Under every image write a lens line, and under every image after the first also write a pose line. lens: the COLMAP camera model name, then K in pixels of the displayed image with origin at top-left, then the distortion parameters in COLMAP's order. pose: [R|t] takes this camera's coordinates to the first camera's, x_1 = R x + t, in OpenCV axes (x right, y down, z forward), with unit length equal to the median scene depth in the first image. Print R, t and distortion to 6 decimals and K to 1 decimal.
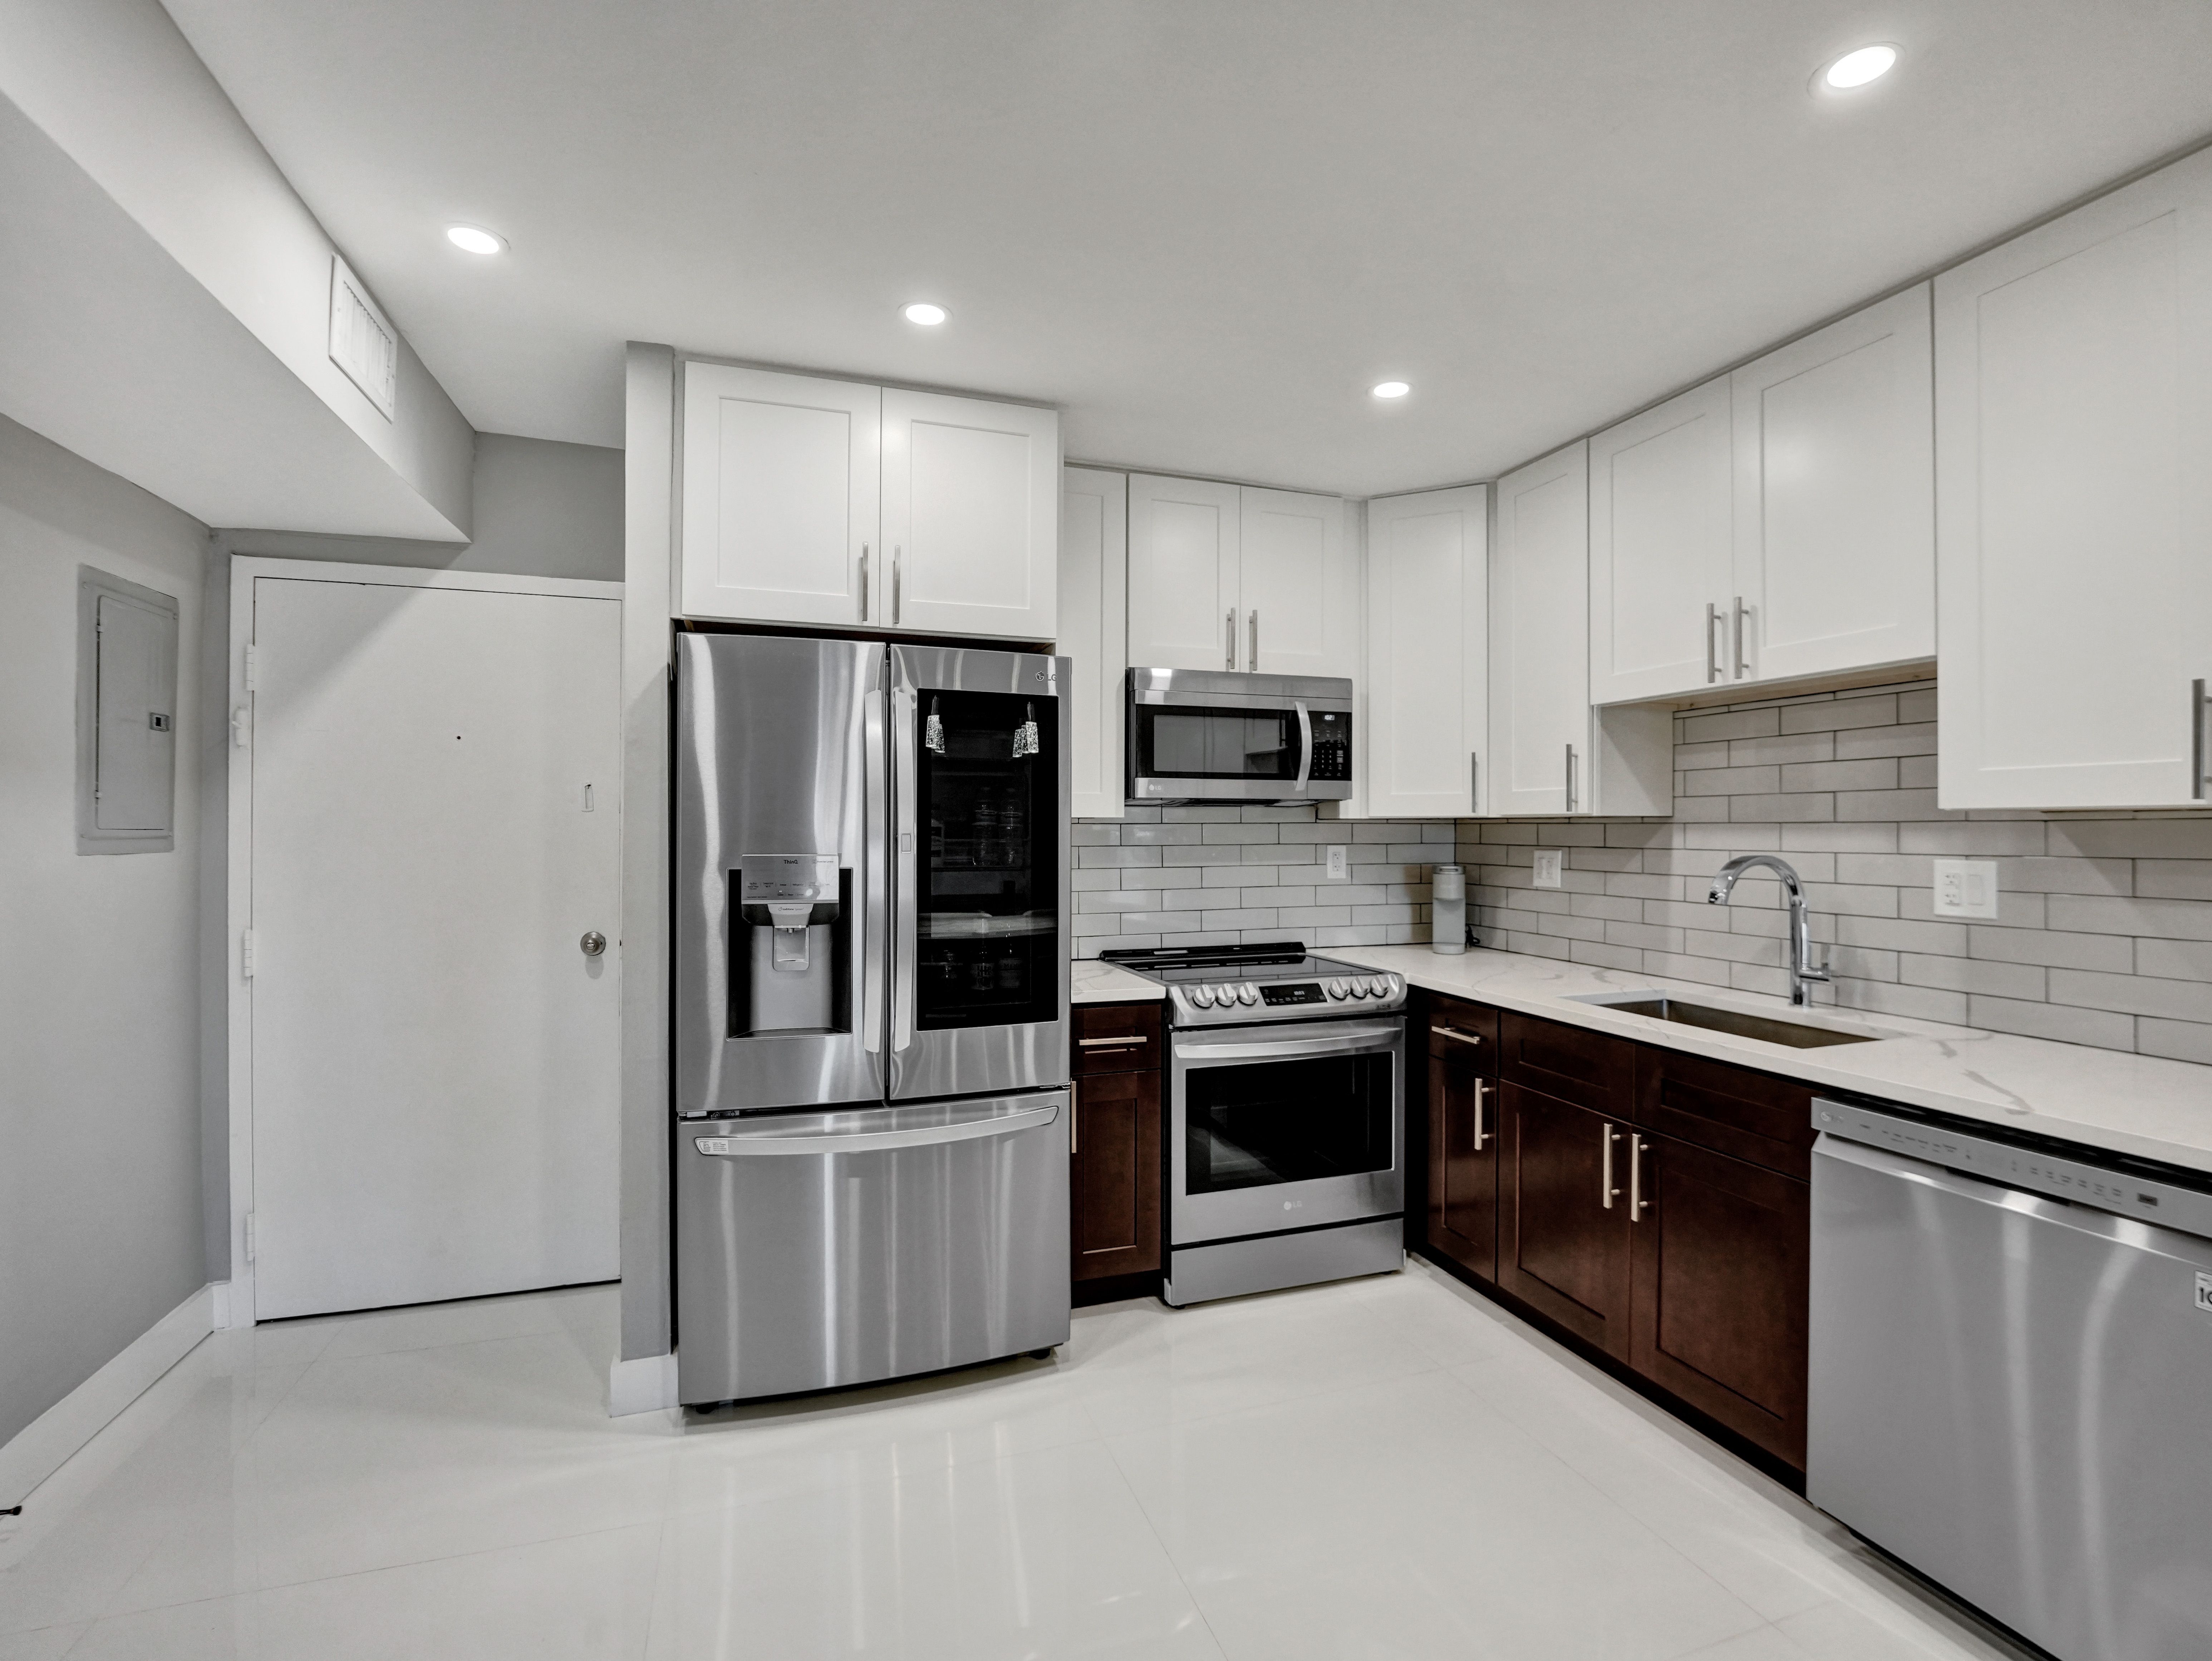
lens RADIAL K [[1023.9, 0, 1113.6], [0, 1023.9, 832.1], [0, 0, 1]] dist [-0.025543, -0.000416]
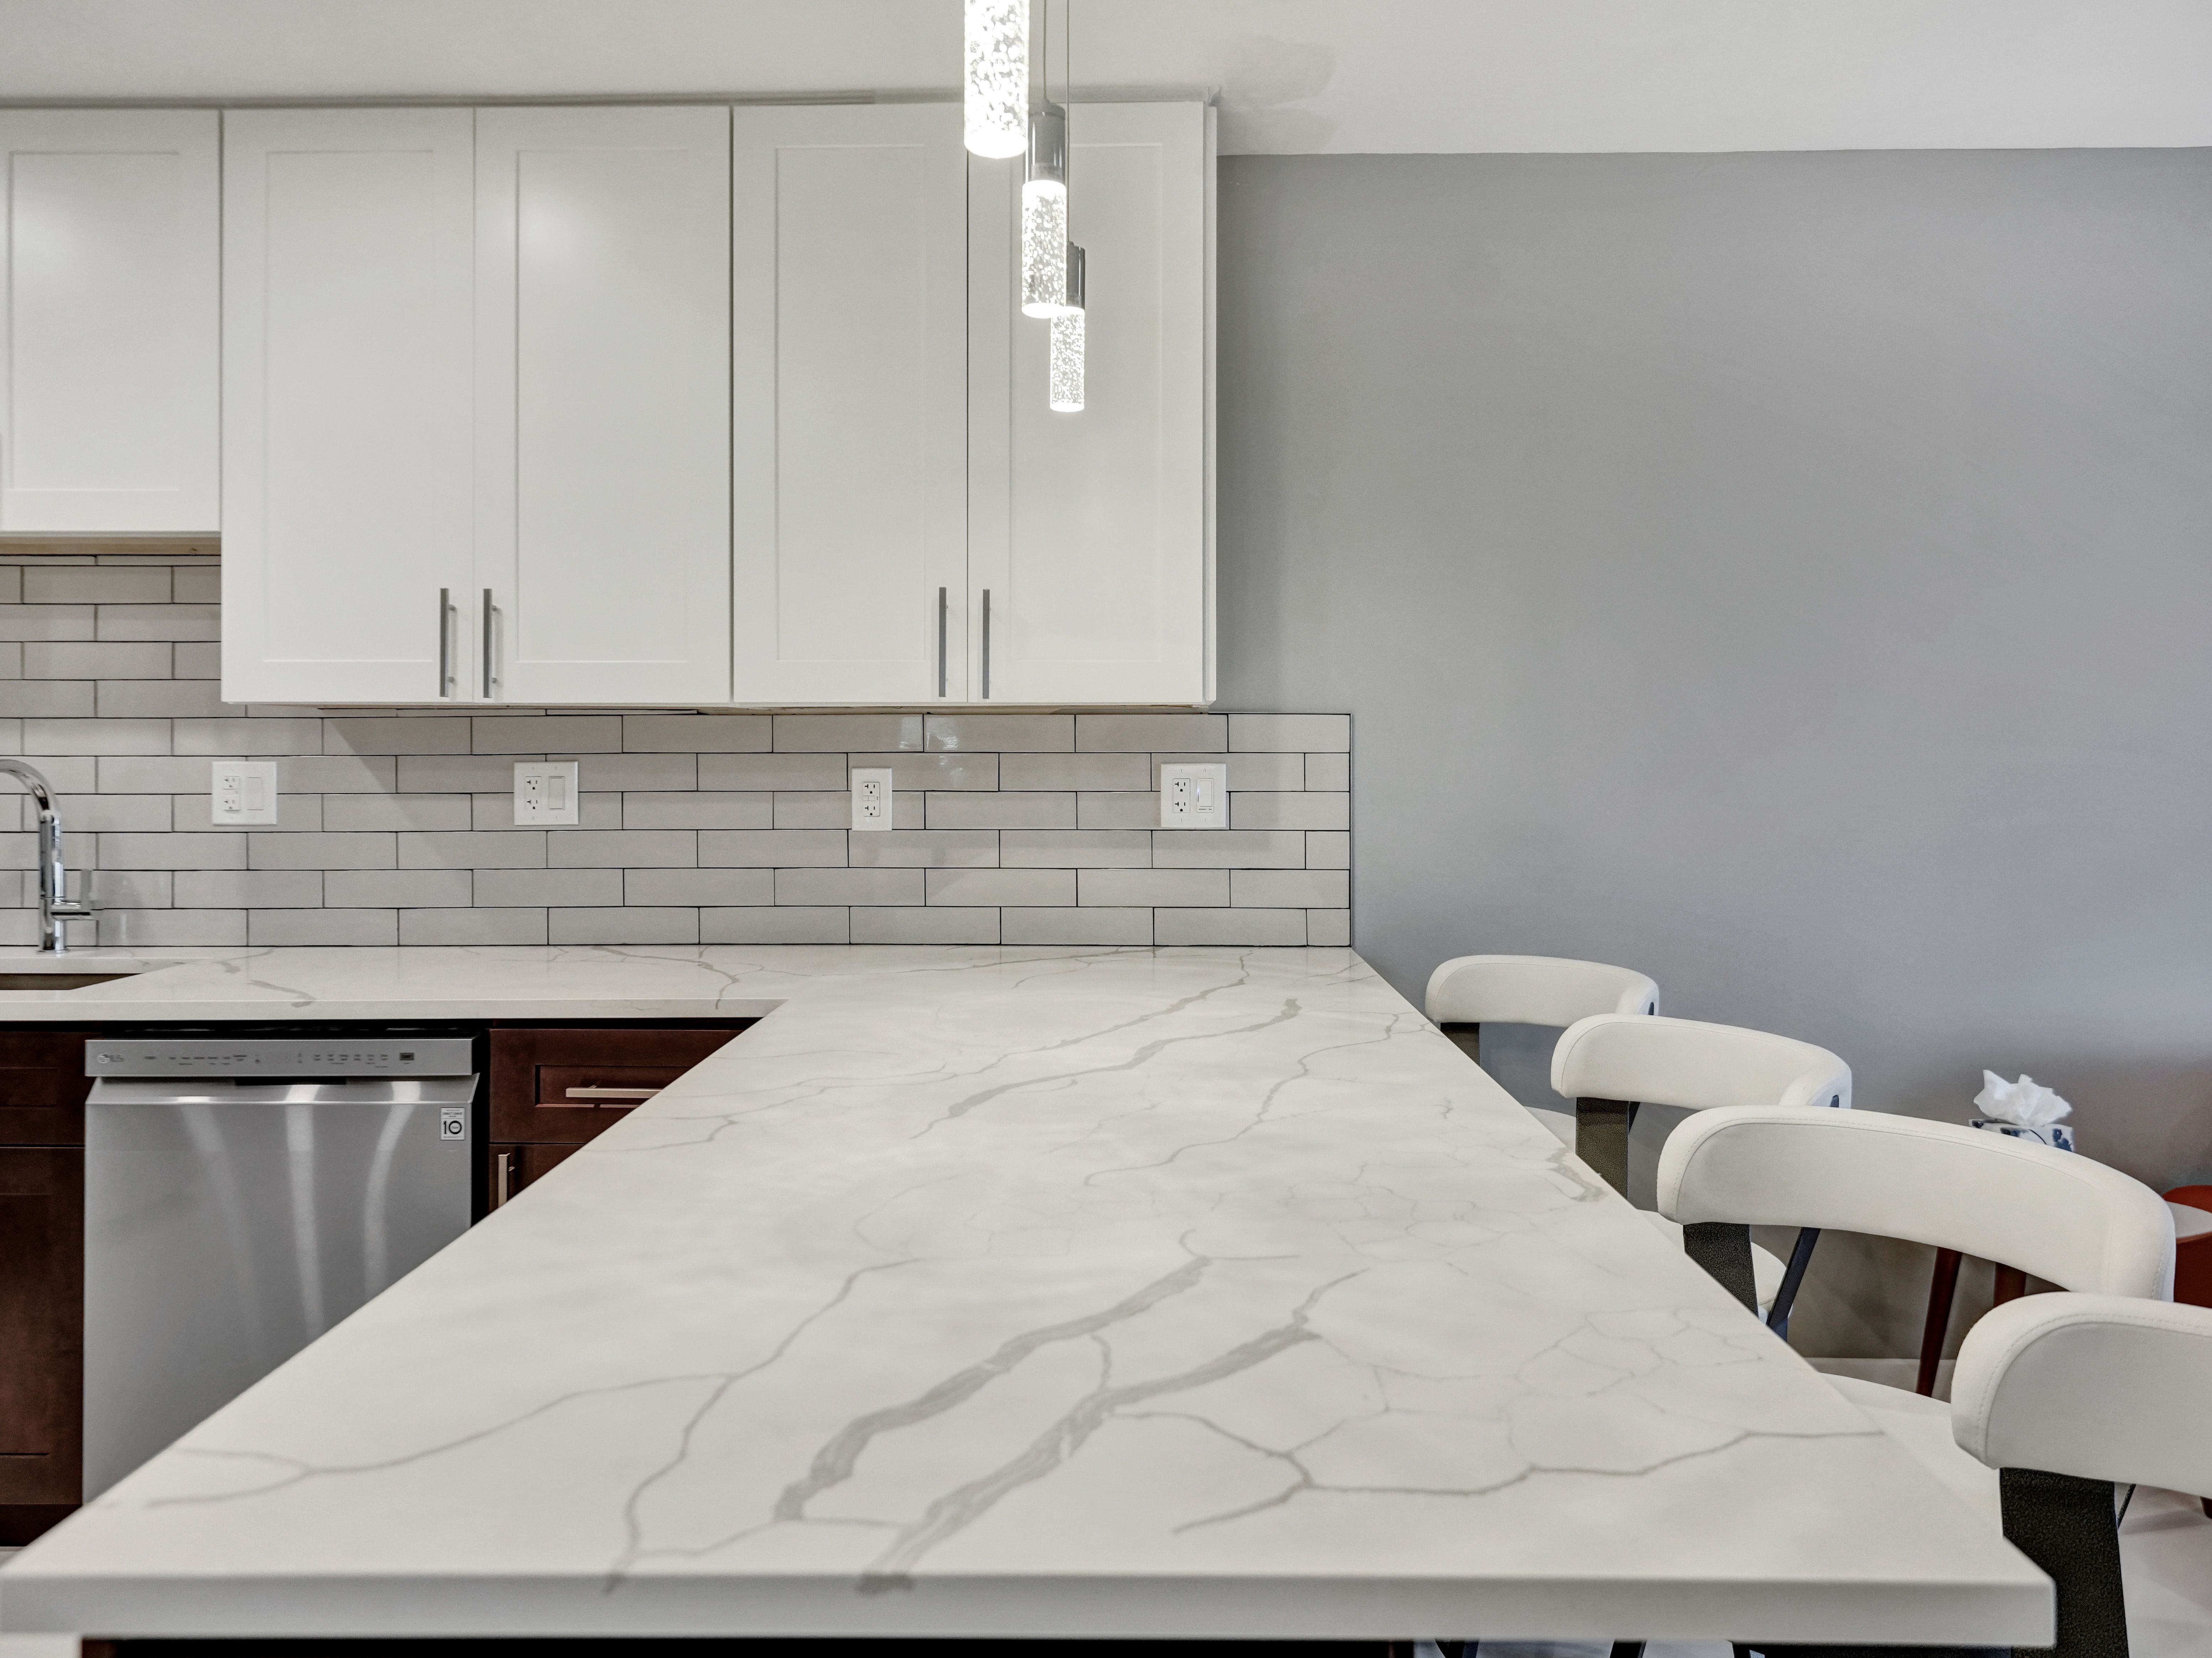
lens RADIAL K [[1564.1, 0, 1107.5], [0, 1564.1, 744.5], [0, 0, 1]] dist [-0.006122, 0.029481]
pose [[0.340820, 0.001936, 0.940127, -0.171764], [0.001835, 0.999995, -0.002725, 0.015119], [-0.940127, 0.002654, 0.340815, -0.169870]]
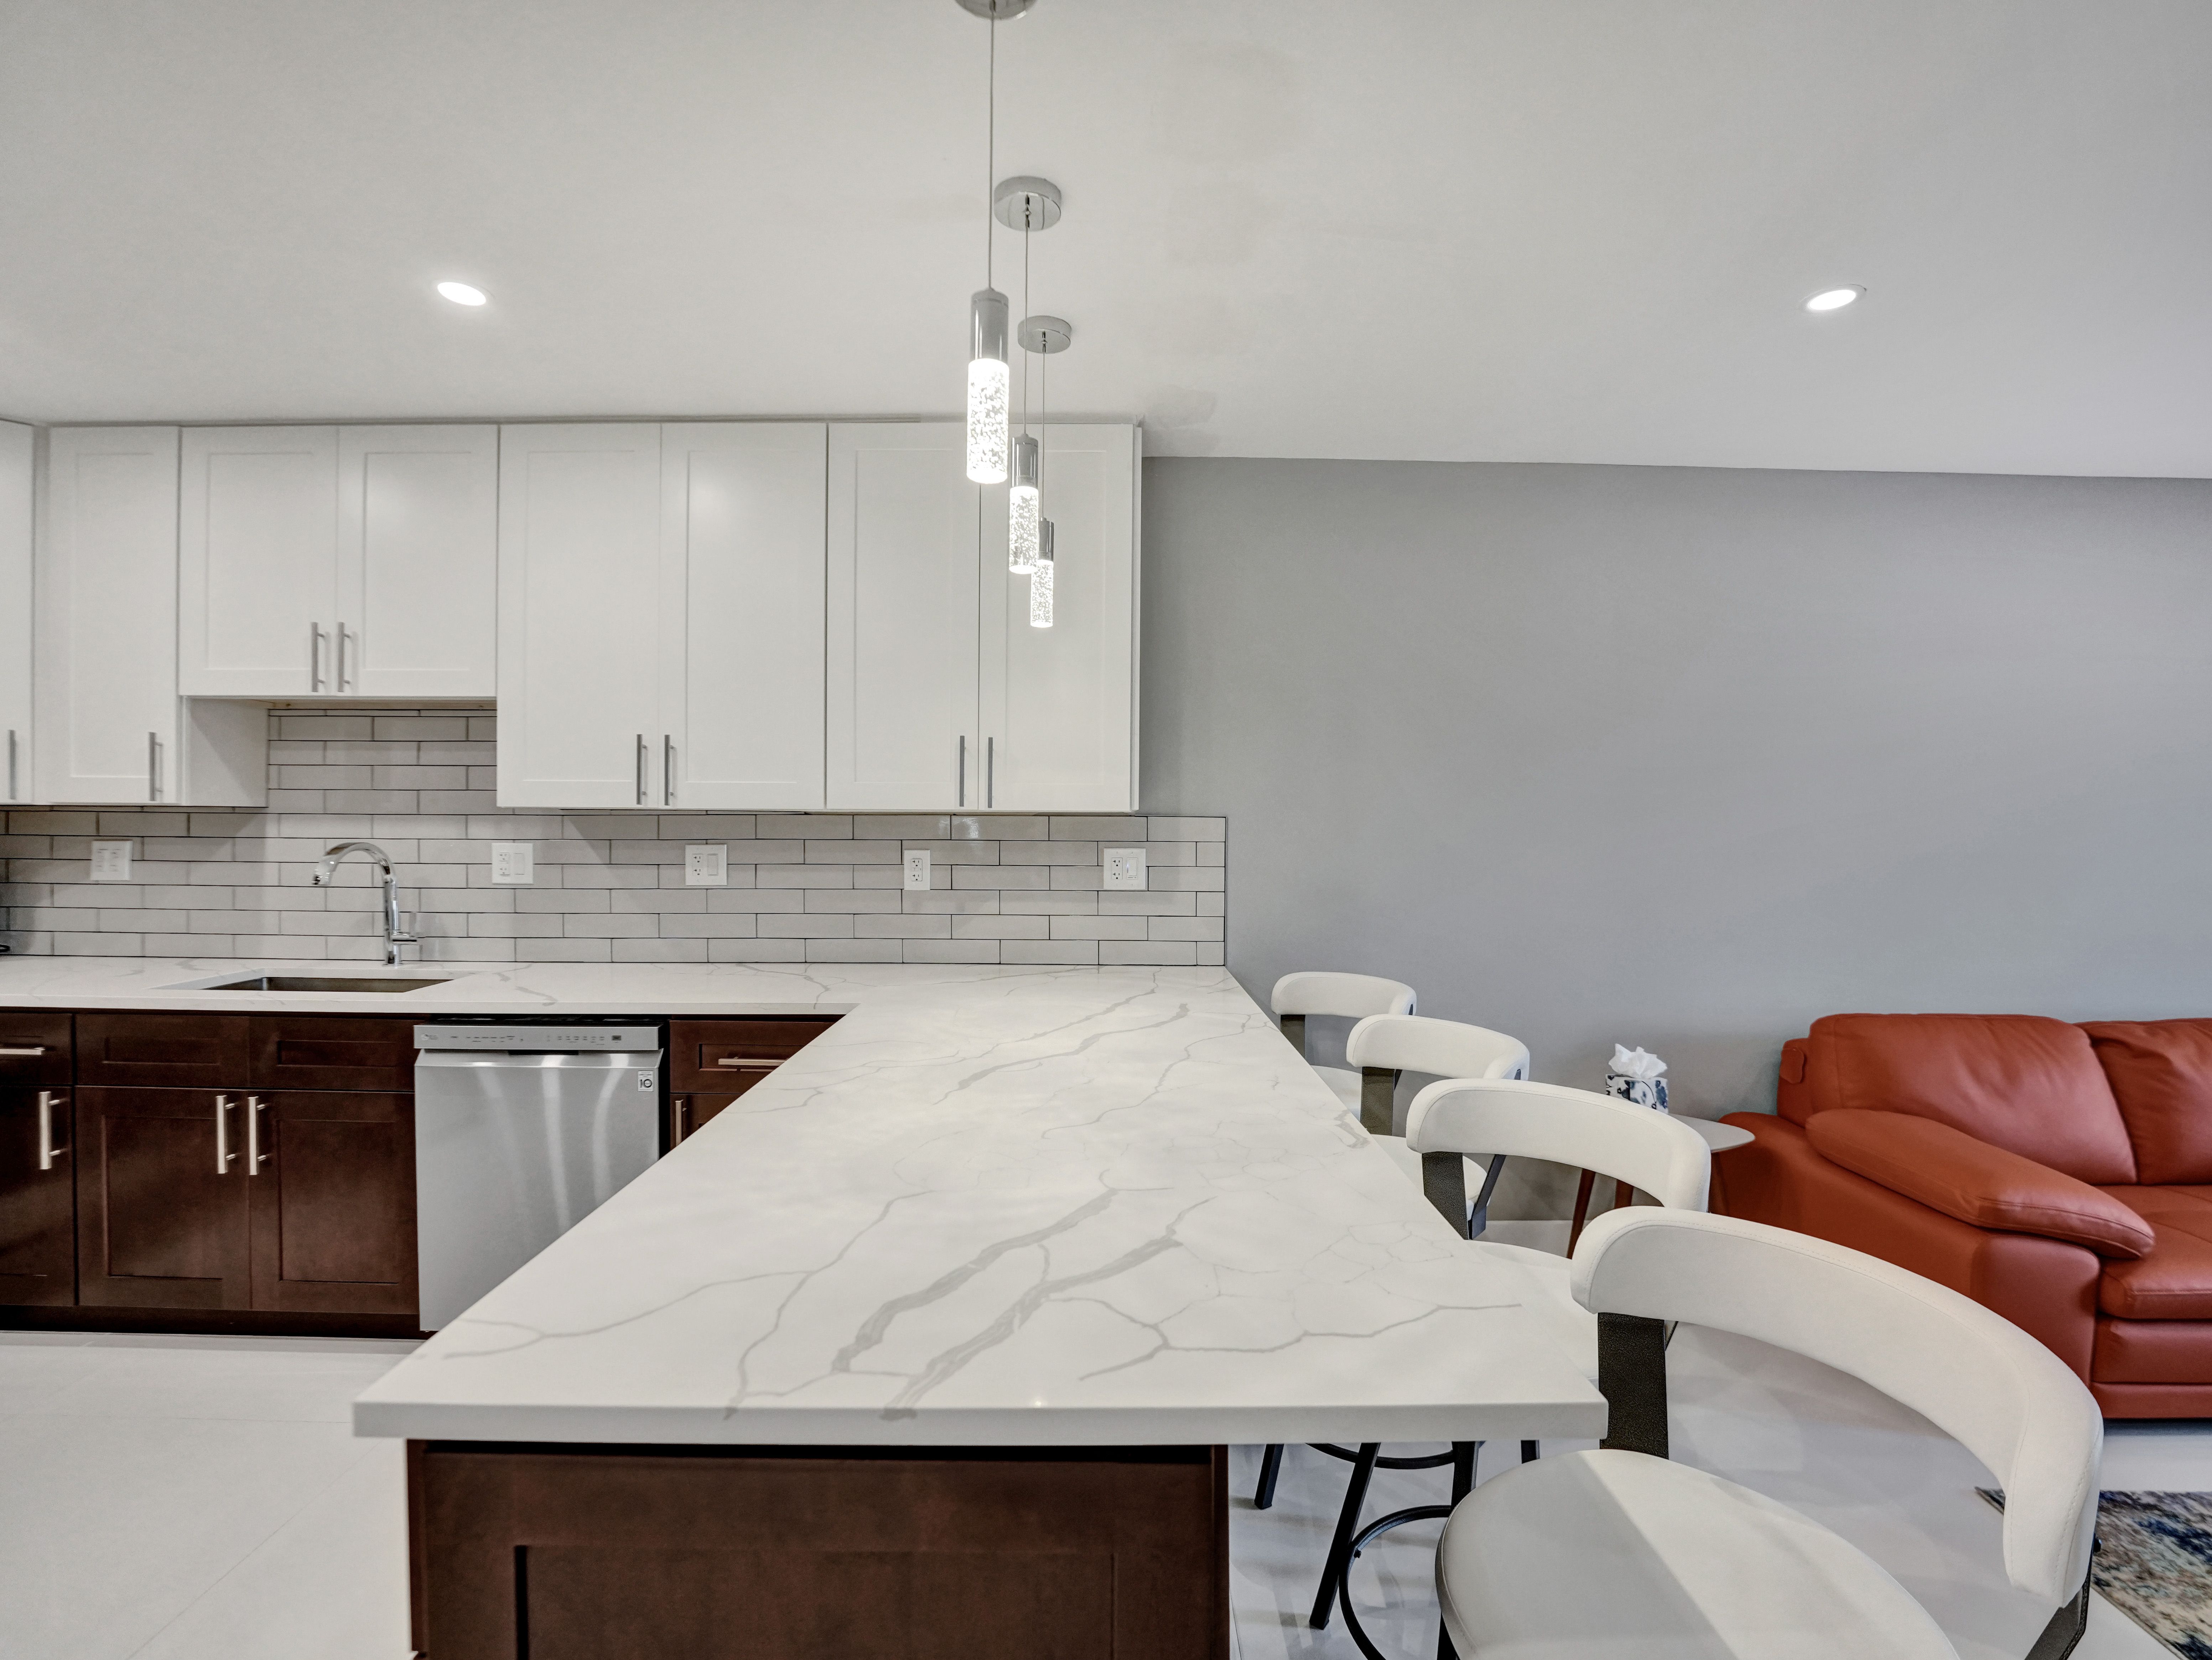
lens RADIAL K [[1012.7, 0, 1105.9], [0, 1012.7, 836.3], [0, 0, 1]] dist [-0.037469, 0.007405]
pose [[0.314816, -0.011842, 0.949079, -0.173889], [-0.004305, 0.999894, 0.013904, -0.003198], [-0.949143, -0.008463, 0.314732, -0.180711]]
